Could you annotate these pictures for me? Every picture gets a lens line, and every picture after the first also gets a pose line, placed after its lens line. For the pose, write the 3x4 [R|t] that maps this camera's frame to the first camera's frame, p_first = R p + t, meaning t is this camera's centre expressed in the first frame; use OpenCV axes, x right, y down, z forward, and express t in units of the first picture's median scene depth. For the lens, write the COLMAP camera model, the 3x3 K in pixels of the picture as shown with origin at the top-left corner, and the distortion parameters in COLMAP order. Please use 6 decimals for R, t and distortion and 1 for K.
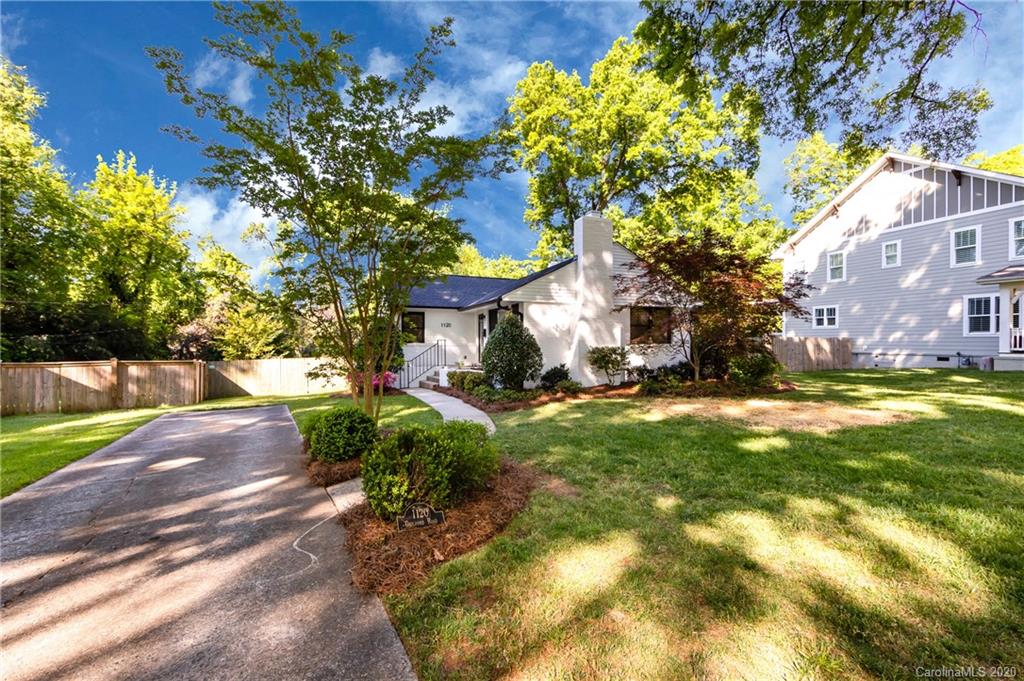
lens RADIAL K [[404.1, 0, 516.5], [0, 404.1, 343.6], [0, 0, 1]] dist [-0.003271, -0.001526]
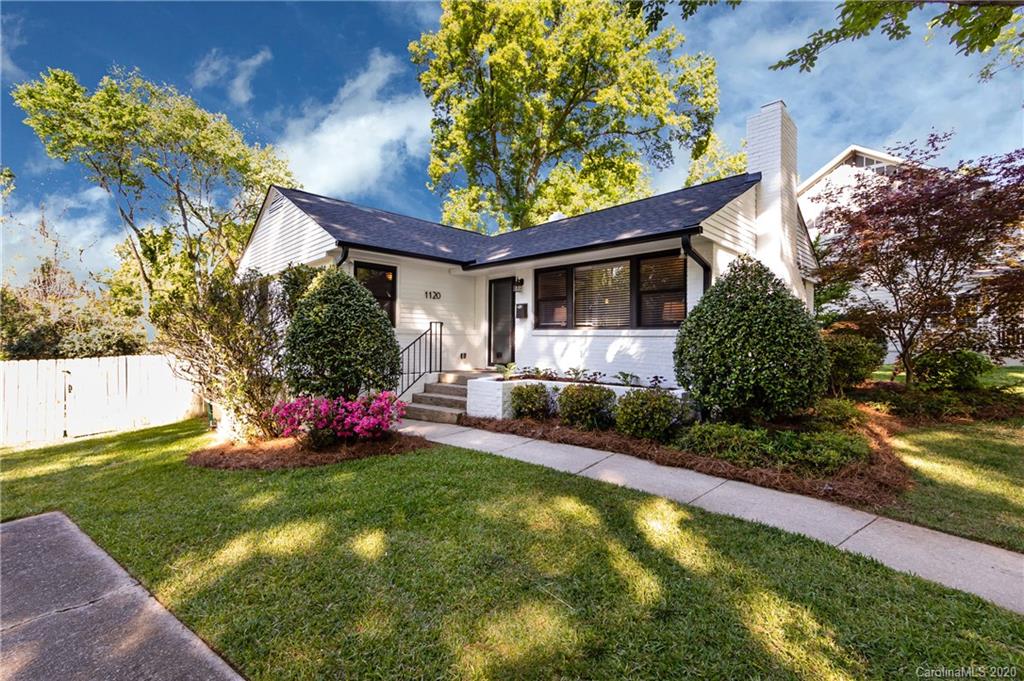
lens RADIAL K [[404.1, 0, 507.7], [0, 404.1, 342.2], [0, 0, 1]] dist [-0.003271, -0.001526]
pose [[0.911008, -0.000725, 0.412389, -0.292335], [-0.003841, 0.999940, 0.010242, 0.009769], [-0.412372, -0.010914, 0.910950, 0.458061]]
